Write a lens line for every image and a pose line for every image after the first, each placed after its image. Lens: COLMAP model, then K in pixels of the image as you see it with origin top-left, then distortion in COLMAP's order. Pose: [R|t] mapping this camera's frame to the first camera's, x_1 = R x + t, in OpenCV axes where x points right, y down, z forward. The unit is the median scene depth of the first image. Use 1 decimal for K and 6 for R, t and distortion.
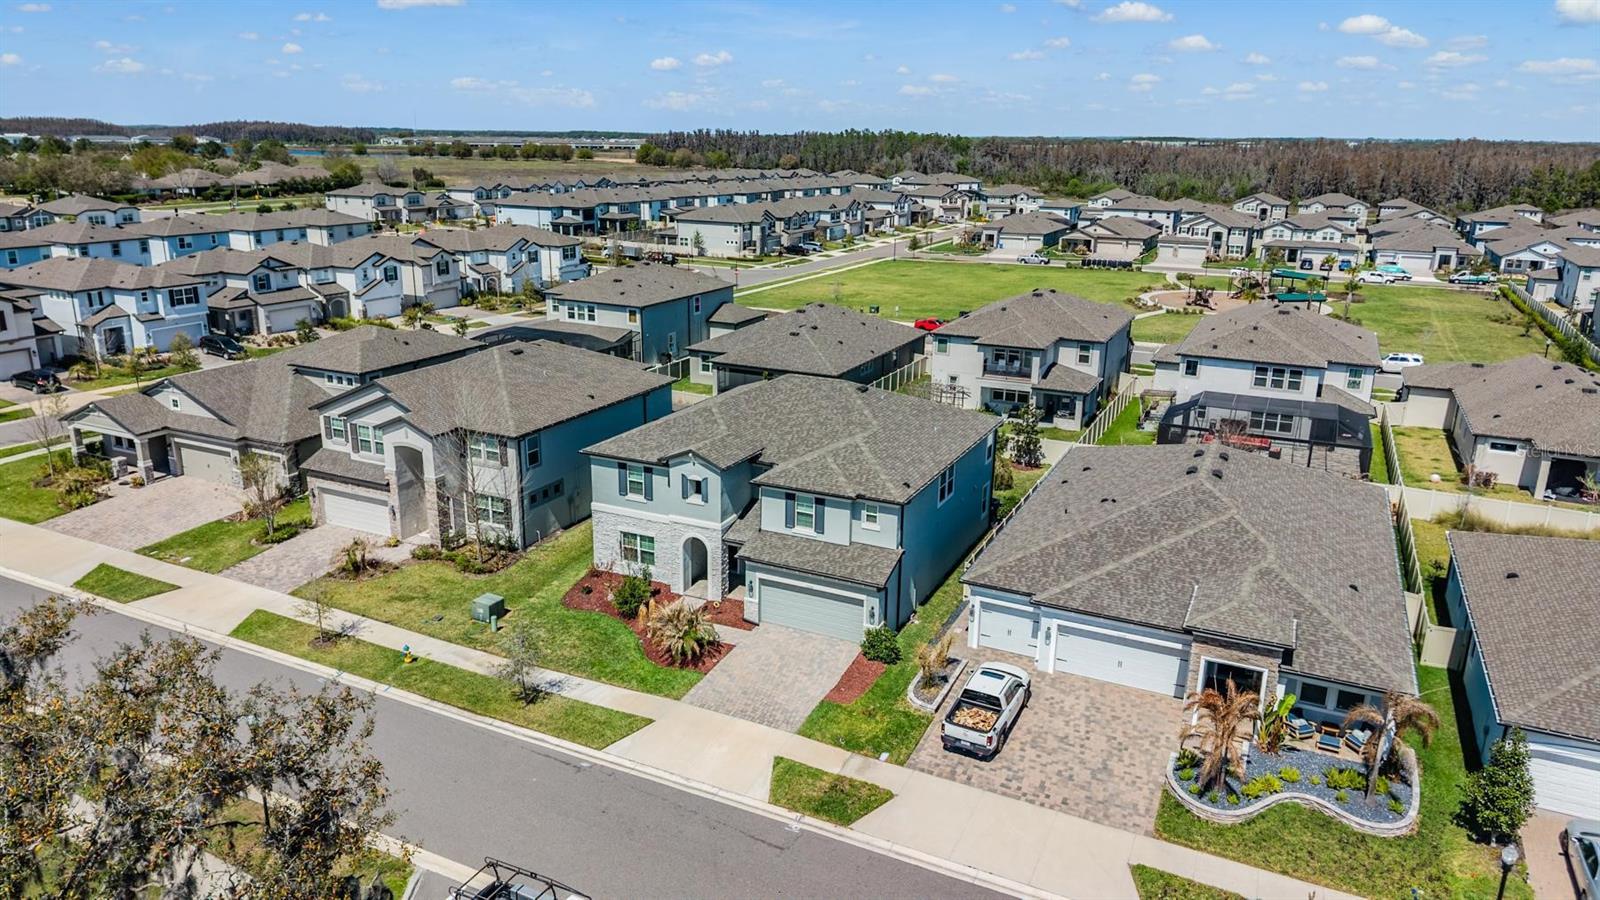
lens RADIAL K [[1055.7, 0, 800.0], [0, 1055.7, 450.0], [0, 0, 1]] dist [0.054739, -0.066008]
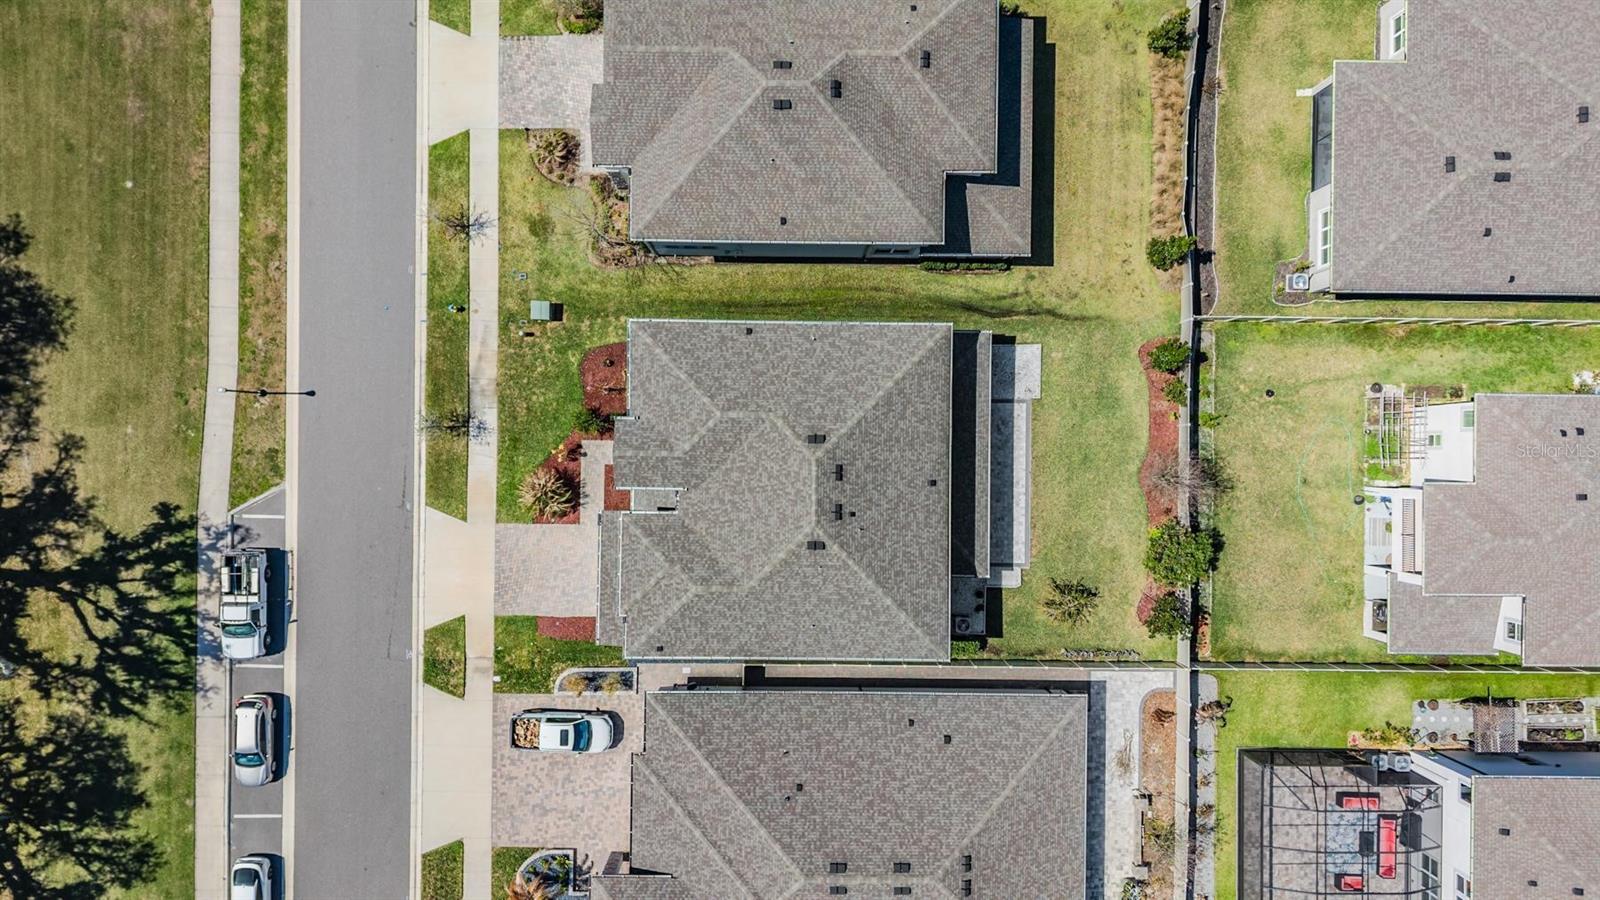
lens RADIAL K [[1067.5, 0, 772.6], [0, 1067.5, 423.8], [0, 0, 1]] dist [0.057764, -0.073793]
pose [[0.422064, 0.906565, -0.001248, -0.056736], [-0.283723, 0.133399, 0.949582, -0.912669], [0.861025, -0.400430, 0.313516, 0.681531]]
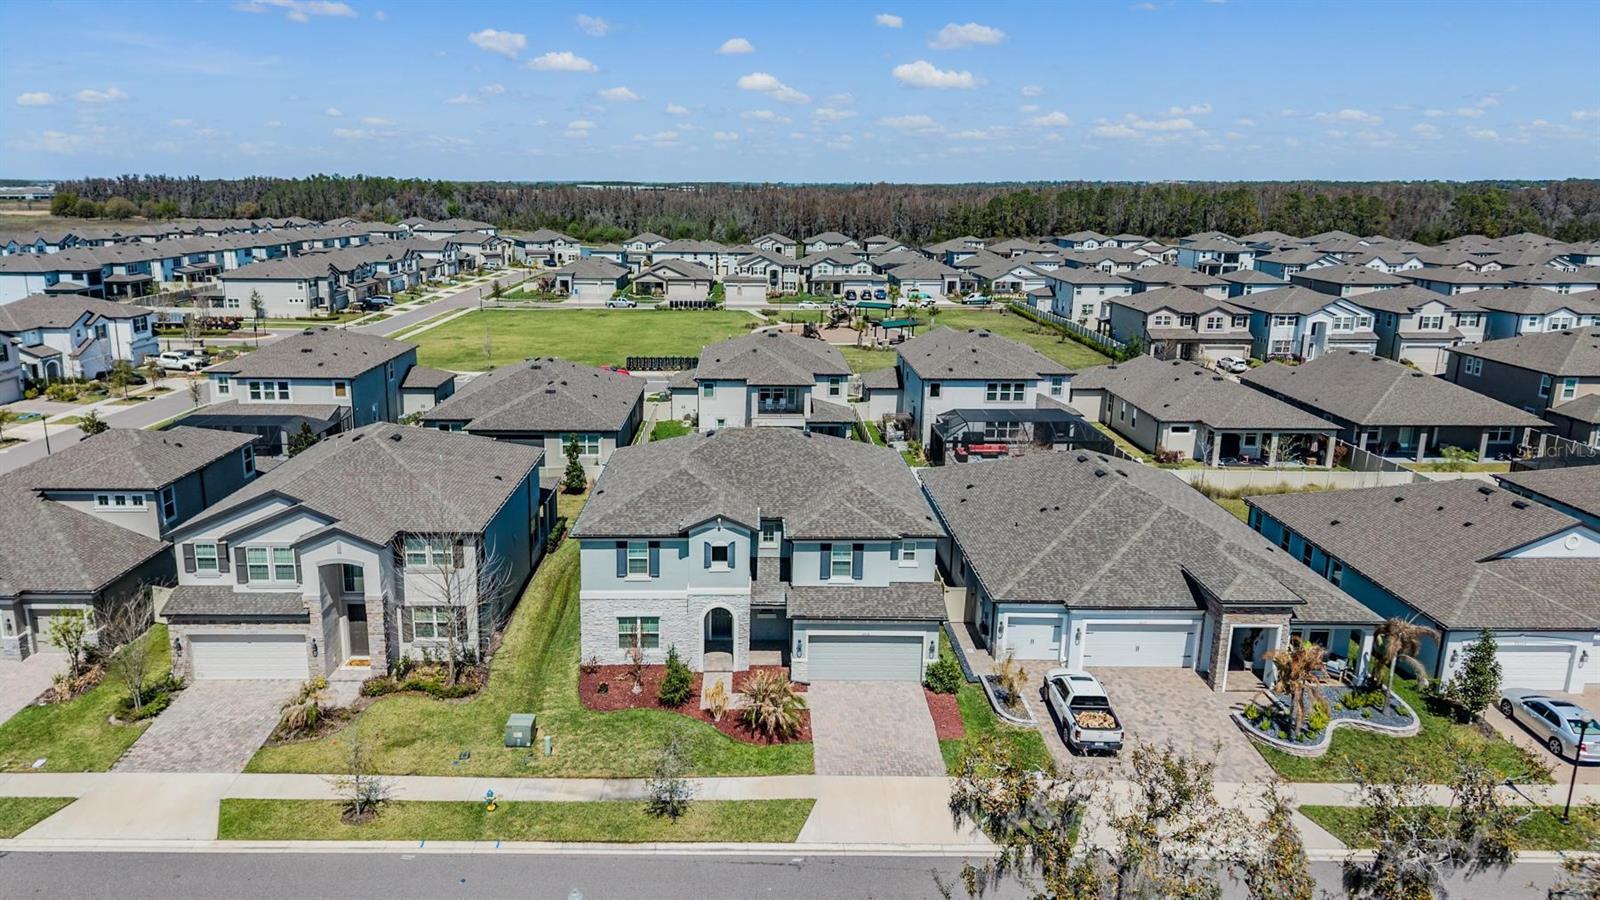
lens RADIAL K [[1073.3, 0, 754.7], [0, 1073.3, 379.2], [0, 0, 1]] dist [0.035466, -0.031960]
pose [[0.898115, -0.086392, 0.431190, -0.412039], [0.130856, 0.988599, -0.074484, -0.039478], [-0.419840, 0.123319, 0.899181, 0.069891]]
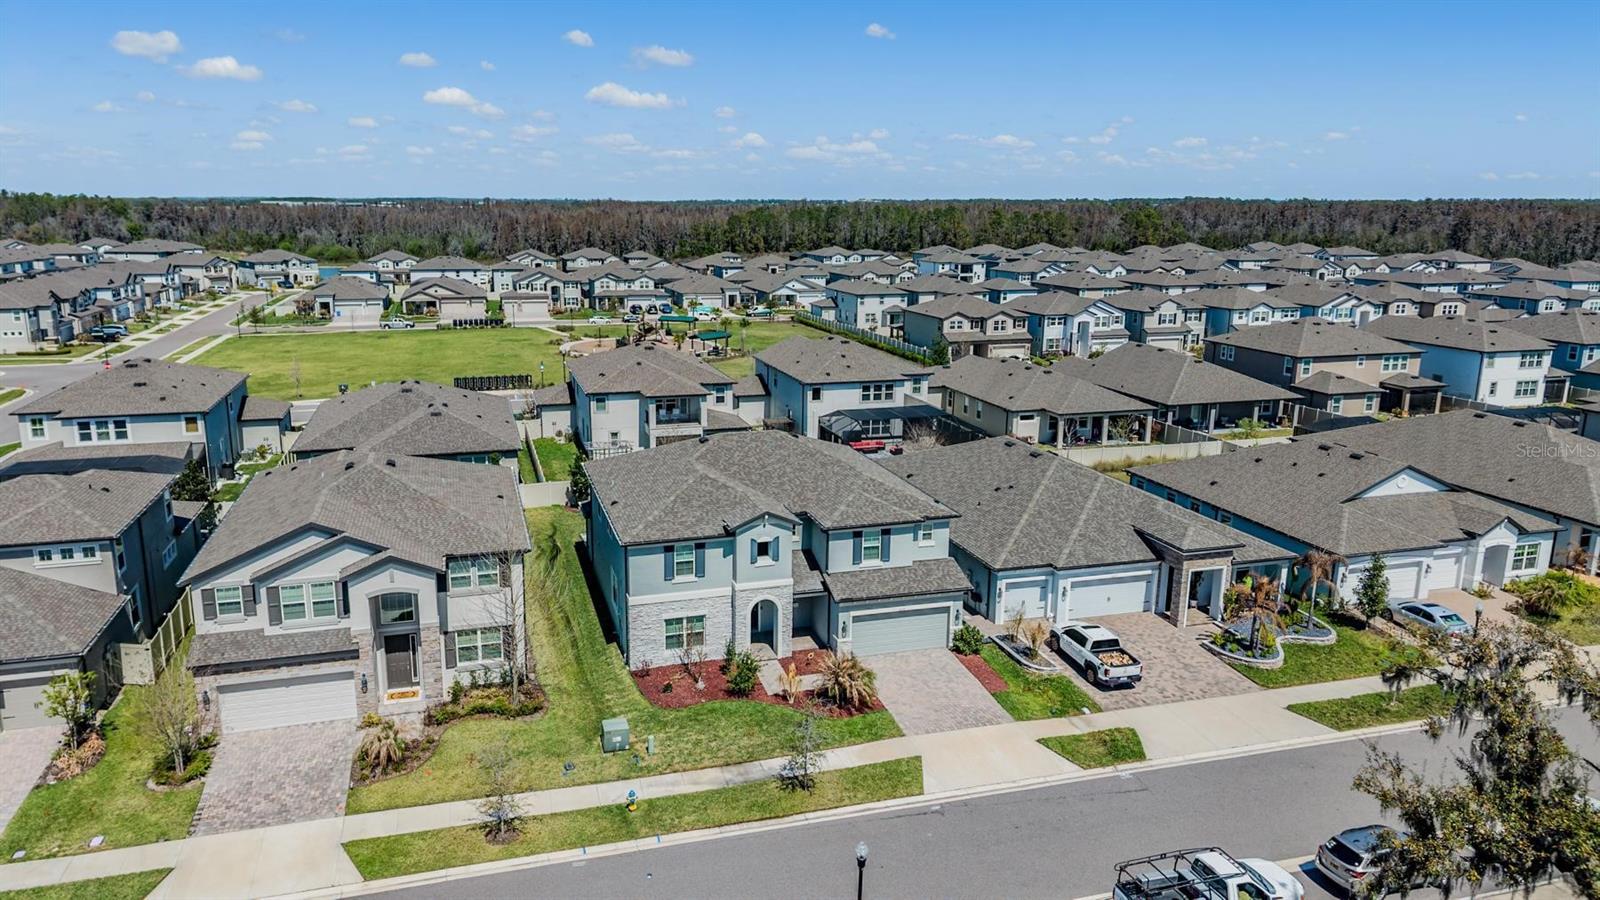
lens RADIAL K [[1067.5, 0, 772.6], [0, 1067.5, 423.8], [0, 0, 1]] dist [0.057764, -0.073793]
pose [[0.741150, -0.144014, 0.655711, -0.642701], [0.194880, 0.980815, -0.004856, -0.065675], [-0.642432, 0.131384, 0.754997, 0.175000]]
